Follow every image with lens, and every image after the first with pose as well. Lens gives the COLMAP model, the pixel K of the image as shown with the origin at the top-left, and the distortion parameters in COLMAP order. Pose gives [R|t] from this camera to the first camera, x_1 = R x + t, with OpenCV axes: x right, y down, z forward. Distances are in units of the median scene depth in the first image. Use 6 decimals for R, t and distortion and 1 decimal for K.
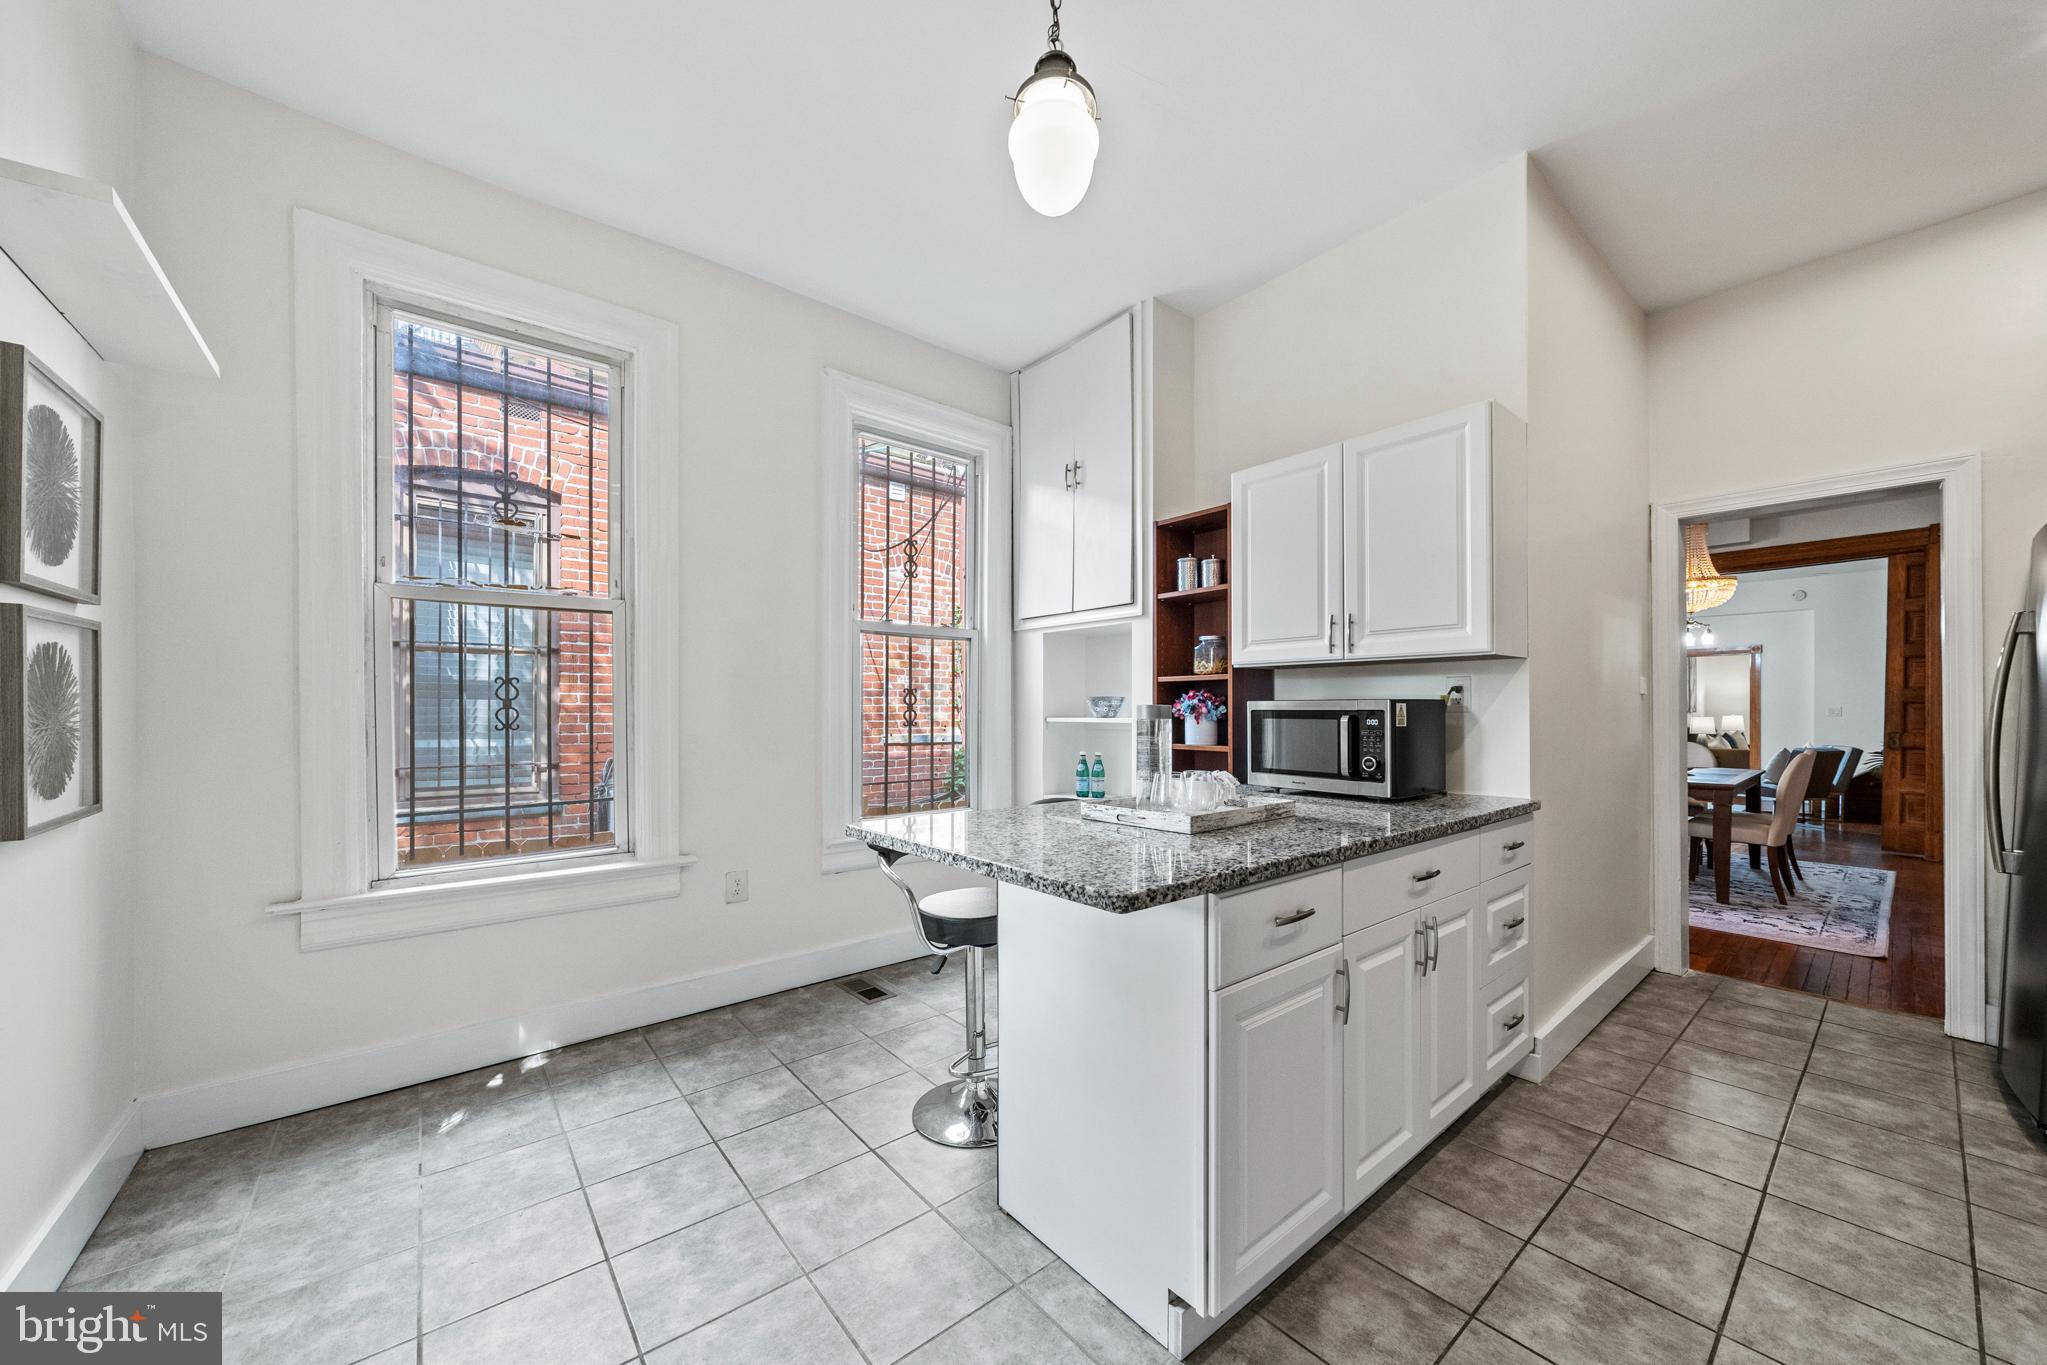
lens RADIAL K [[742.8, 0, 1029.2], [0, 742.8, 702.9], [0, 0, 1]] dist [0.003443, 0.000020]
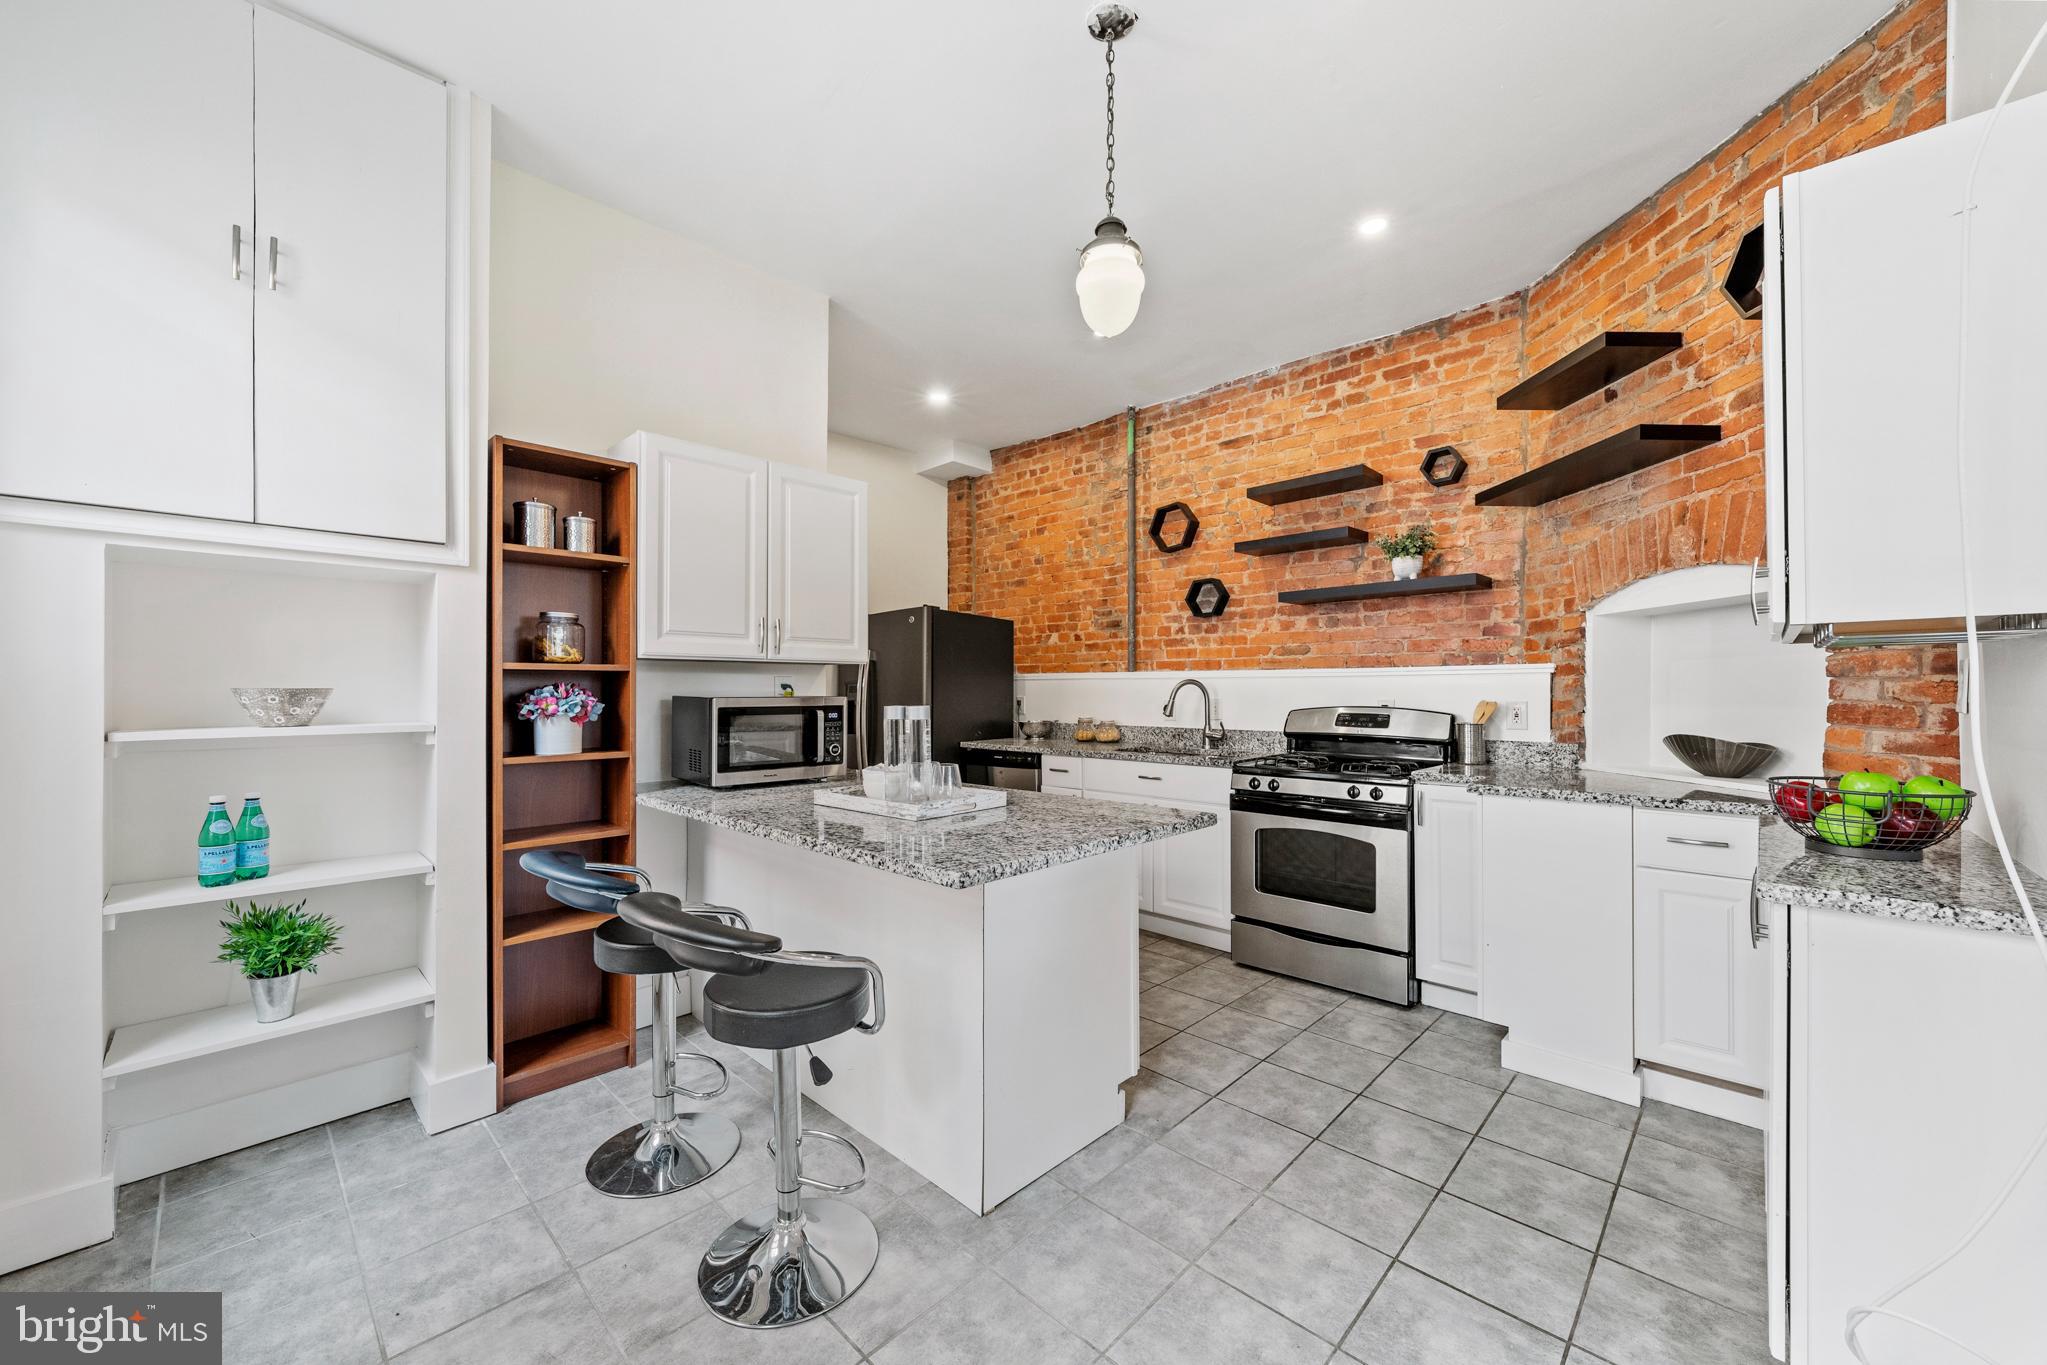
lens RADIAL K [[786.0, 0, 1010.5], [0, 786.0, 689.7], [0, 0, 1]] dist [-0.000395, -0.000026]
pose [[-0.106838, -0.002295, 0.994274, -1.095430], [-0.010552, 0.999944, 0.001174, -0.026926], [-0.994220, -0.010366, -0.106857, 1.092911]]
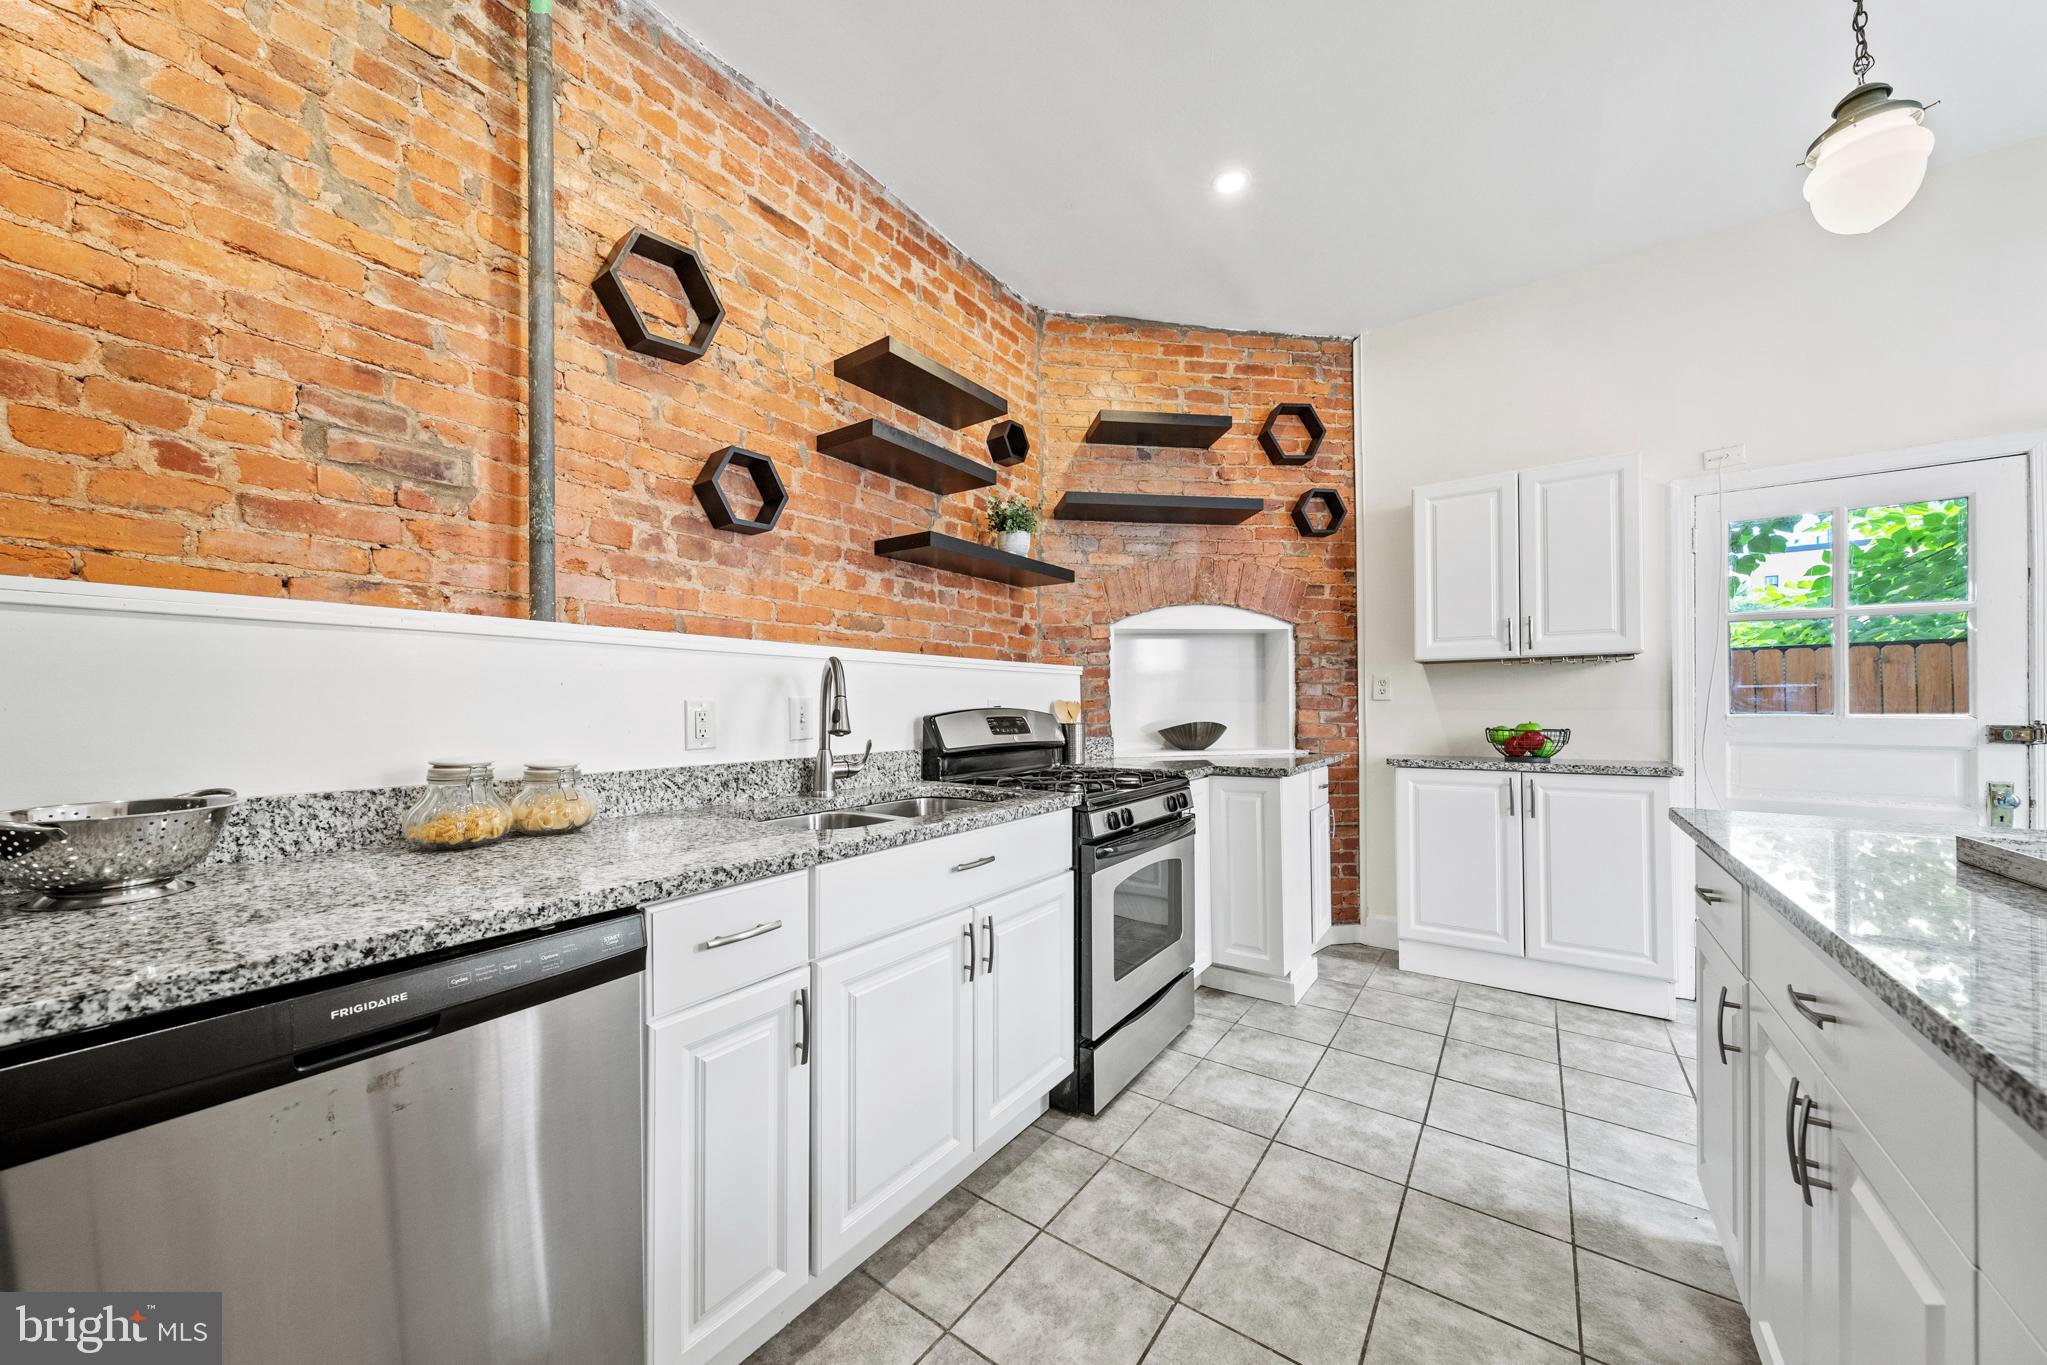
lens RADIAL K [[703.3, 0, 1029.3], [0, 703.3, 701.8], [0, 0, 1]] dist [-0.001281, -0.000441]
pose [[-0.966110, 0.001876, -0.258124, 1.210522], [0.007104, 0.999788, -0.019322, 0.026722], [0.258033, -0.020500, -0.965919, 1.368813]]
